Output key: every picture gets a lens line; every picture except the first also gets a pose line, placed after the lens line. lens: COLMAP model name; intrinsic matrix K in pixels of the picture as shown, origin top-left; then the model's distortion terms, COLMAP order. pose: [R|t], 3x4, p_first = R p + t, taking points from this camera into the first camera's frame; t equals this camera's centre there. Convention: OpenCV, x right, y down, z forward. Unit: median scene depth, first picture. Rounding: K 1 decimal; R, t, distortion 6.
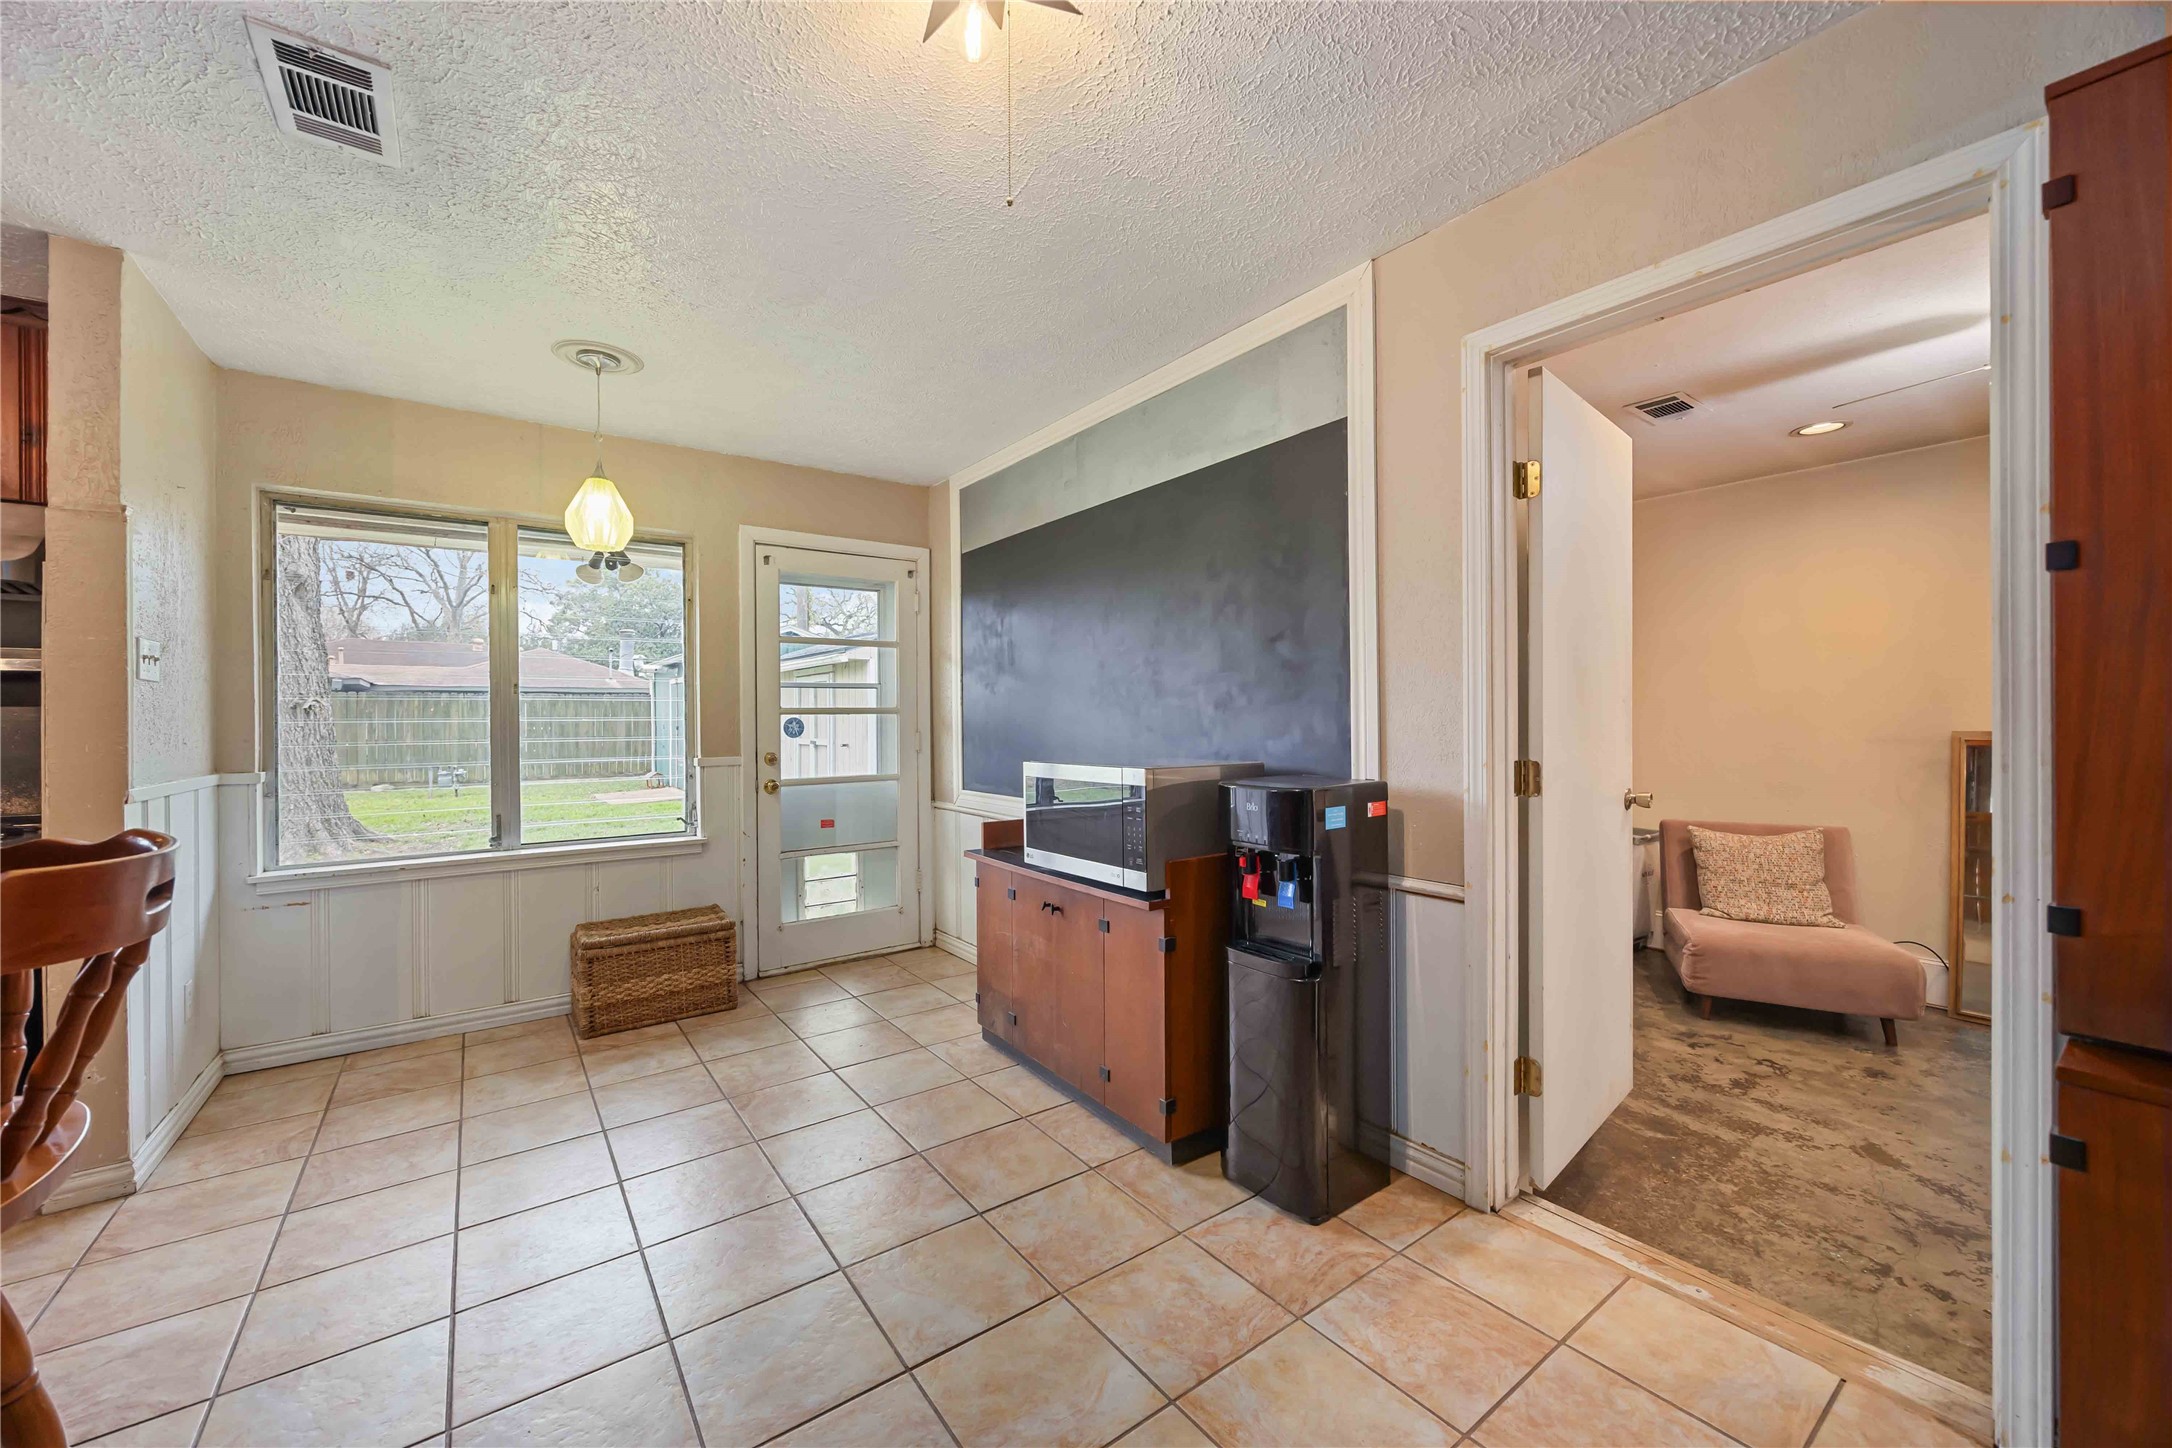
lens RADIAL K [[823.4, 0, 1085.3], [0, 823.4, 710.3], [0, 0, 1]] dist [-0.008330, 0.000799]
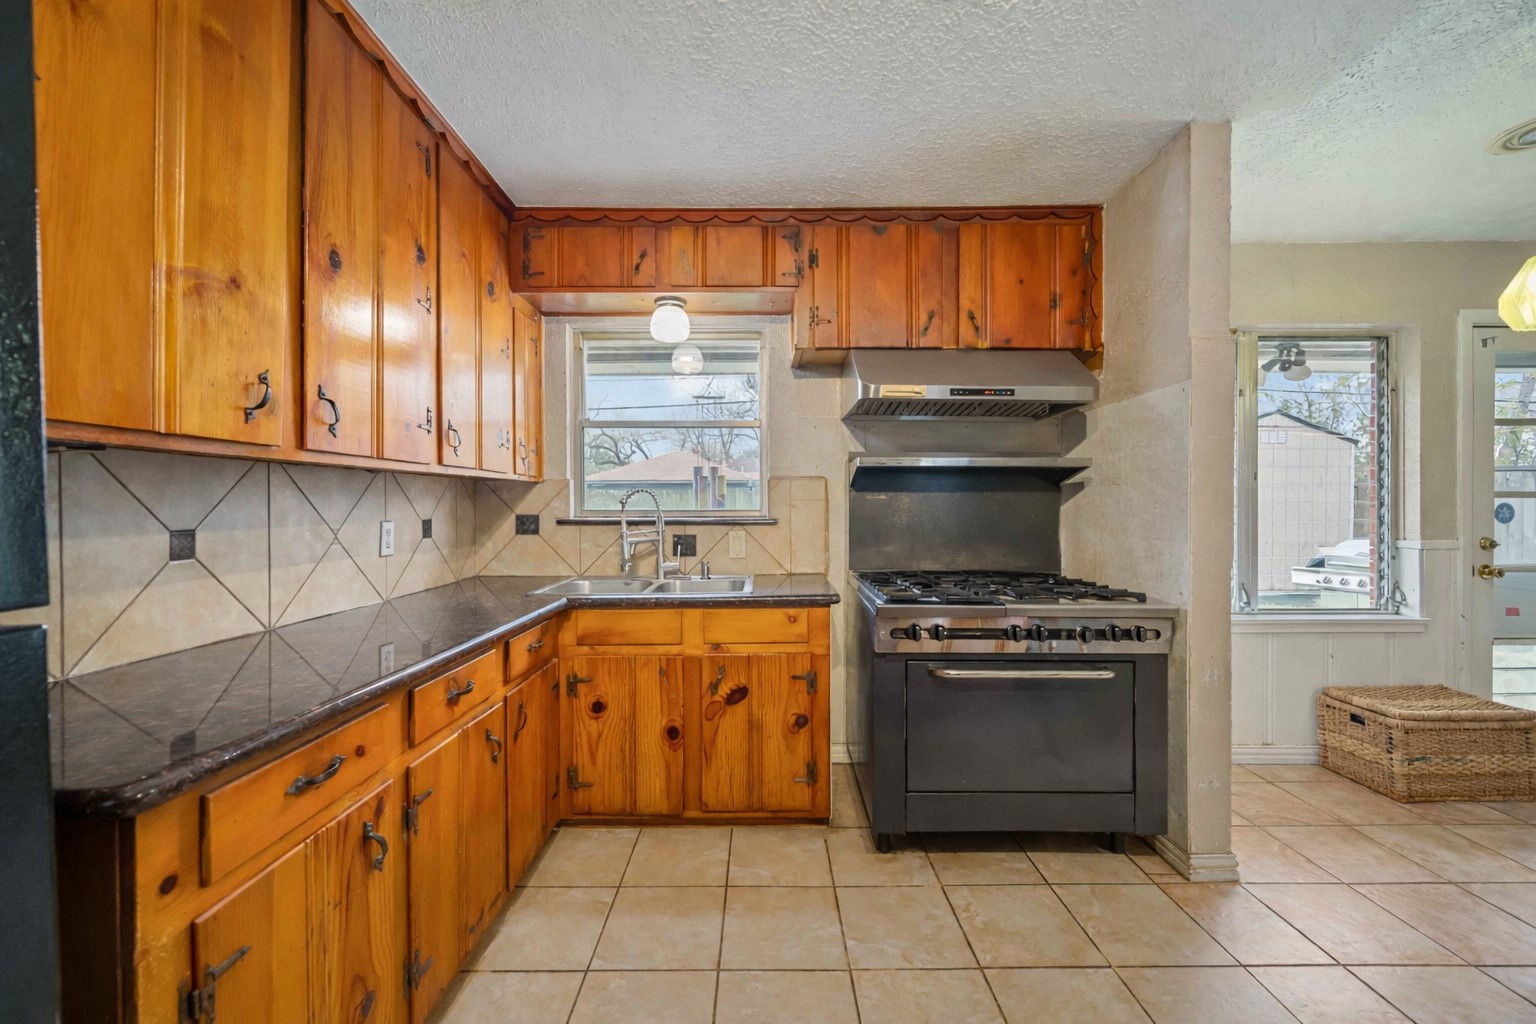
lens RADIAL K [[590.5, 0, 773.5], [0, 590.5, 510.6], [0, 0, 1]] dist [0.002918, 0.000064]
pose [[0.804246, 0.010929, -0.594196, -0.745196], [0.002073, 0.999773, 0.021194, 0.002234], [0.594293, -0.018277, 0.804041, -0.092136]]
